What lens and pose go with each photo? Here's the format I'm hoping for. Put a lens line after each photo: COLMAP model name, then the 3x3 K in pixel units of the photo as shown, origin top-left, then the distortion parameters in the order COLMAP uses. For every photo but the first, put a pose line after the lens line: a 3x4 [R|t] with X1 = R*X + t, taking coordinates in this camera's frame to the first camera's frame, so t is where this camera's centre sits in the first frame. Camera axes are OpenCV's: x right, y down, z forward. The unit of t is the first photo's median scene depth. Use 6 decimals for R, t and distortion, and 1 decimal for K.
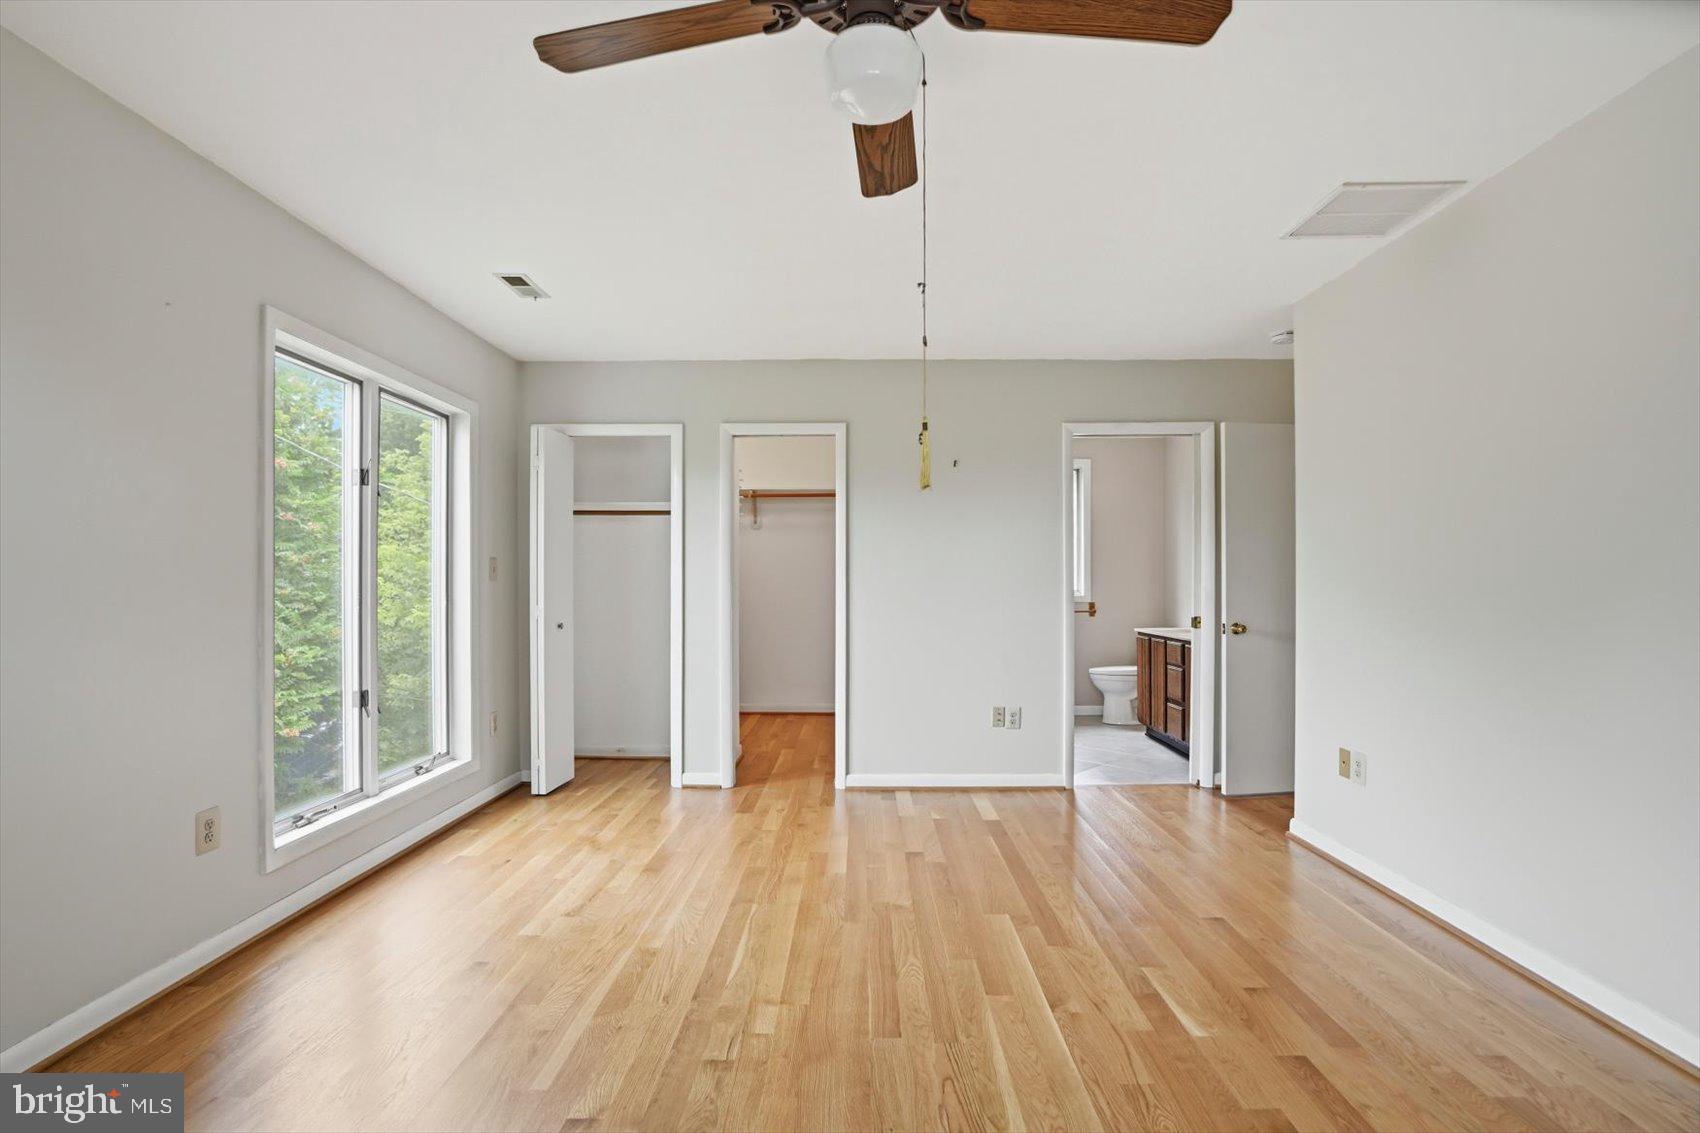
lens RADIAL K [[823.2, 0, 852.0], [0, 823.2, 574.3], [0, 0, 1]] dist [-0.049783, 0.016302]
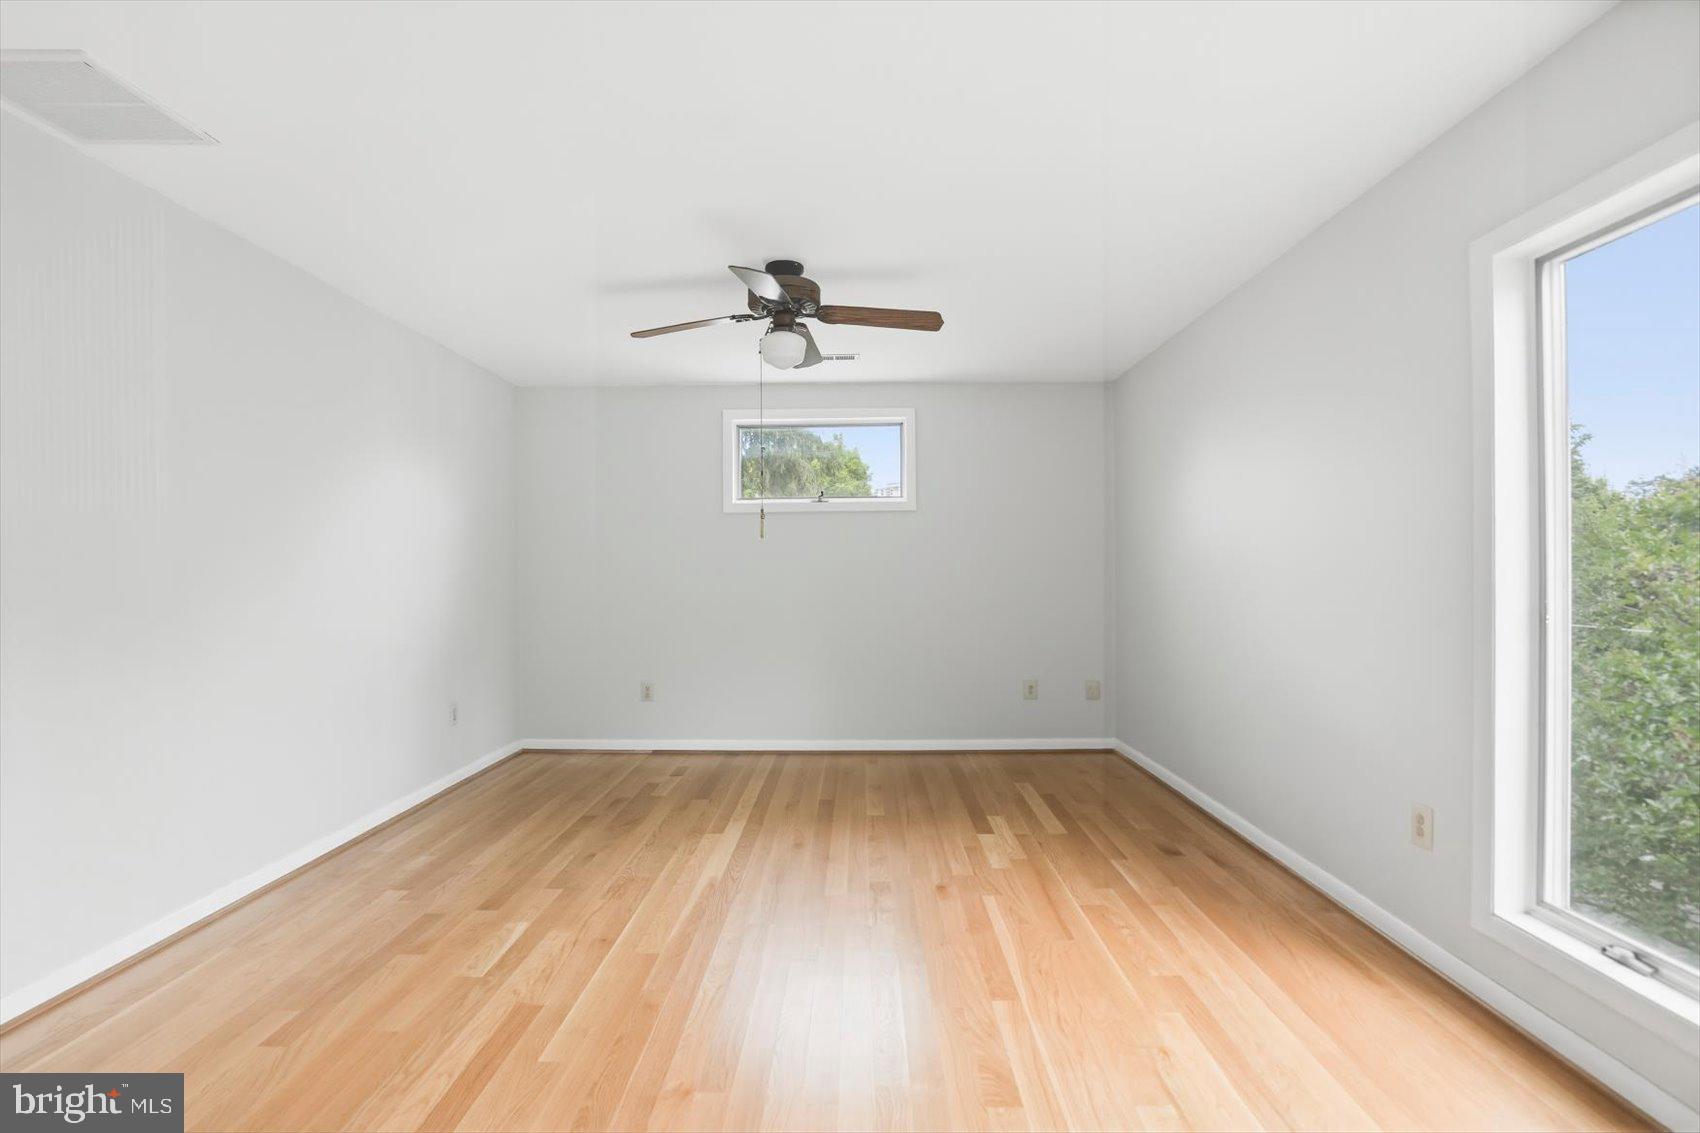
lens RADIAL K [[823.2, 0, 852.0], [0, 823.2, 574.3], [0, 0, 1]] dist [-0.049783, 0.016302]
pose [[-0.999997, 0.001509, -0.001915, -0.093392], [0.001520, 0.999983, -0.005689, 0.006713], [0.001906, -0.005692, -0.999982, 2.092047]]
